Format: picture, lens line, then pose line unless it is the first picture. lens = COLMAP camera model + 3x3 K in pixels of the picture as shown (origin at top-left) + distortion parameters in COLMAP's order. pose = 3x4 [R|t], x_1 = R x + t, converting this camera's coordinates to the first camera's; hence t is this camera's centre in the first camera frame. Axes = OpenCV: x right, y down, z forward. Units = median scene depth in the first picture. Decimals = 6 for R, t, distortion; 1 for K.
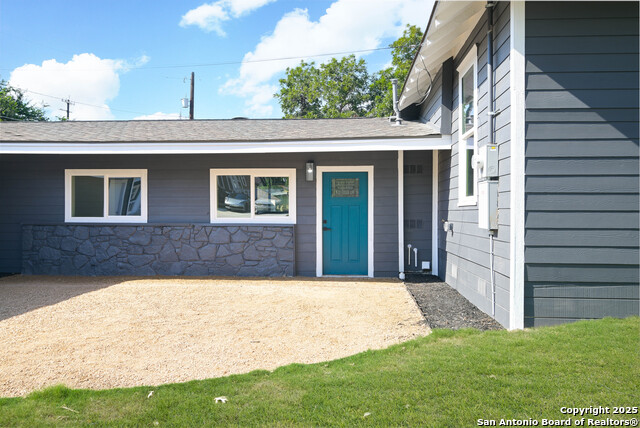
lens RADIAL K [[486.0, 0, 320.0], [0, 486.0, 214.0], [0, 0, 1]] dist [0.006974, 0.000128]
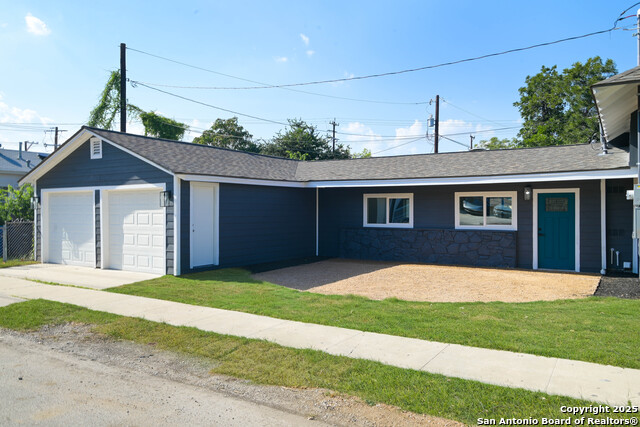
lens RADIAL K [[486.0, 0, 320.0], [0, 486.0, 213.5], [0, 0, 1]] dist [0.006974, 0.000128]
pose [[0.884957, 0.002448, -0.465666, 0.099024], [-0.003093, 0.999995, -0.000620, -0.025696], [0.465662, 0.001989, 0.884961, -0.494678]]
